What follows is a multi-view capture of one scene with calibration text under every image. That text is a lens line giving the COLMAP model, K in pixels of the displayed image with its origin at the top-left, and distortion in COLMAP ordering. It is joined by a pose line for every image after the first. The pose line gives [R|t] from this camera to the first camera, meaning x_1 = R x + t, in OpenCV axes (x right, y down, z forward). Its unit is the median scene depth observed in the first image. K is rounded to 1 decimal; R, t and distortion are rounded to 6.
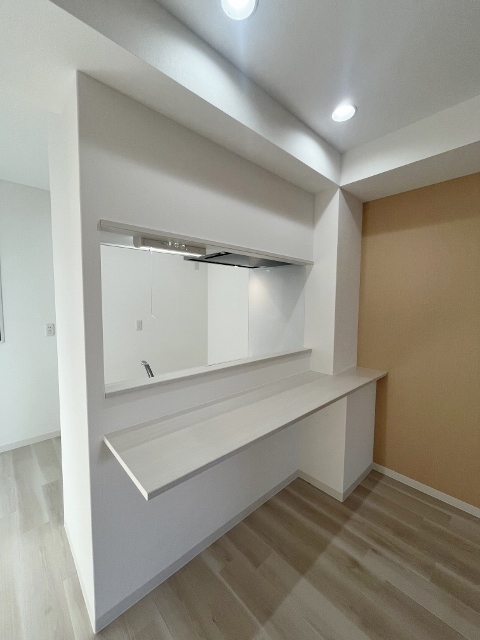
lens RADIAL K [[258.1, 0, 240.5], [0, 258.1, 319.6], [0, 0, 1]] dist [0.001485, -0.000703]
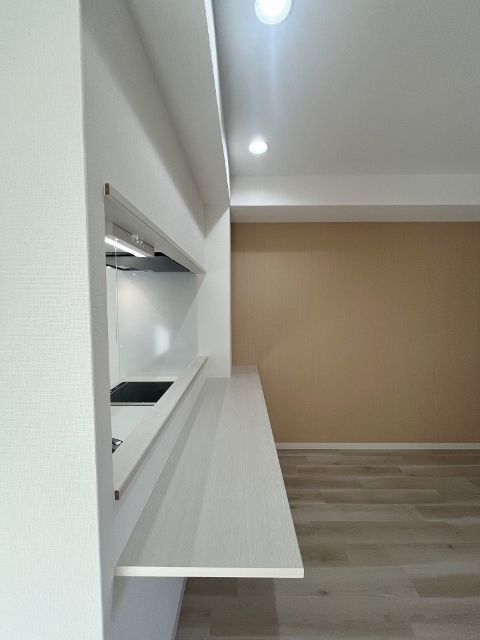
lens RADIAL K [[258.1, 0, 240.0], [0, 258.1, 319.4], [0, 0, 1]] dist [0.001485, -0.000703]
pose [[0.689035, -0.055246, 0.722619, -0.407691], [0.059787, 0.998025, 0.019293, -0.049659], [-0.722258, 0.029910, 0.690977, 0.221541]]
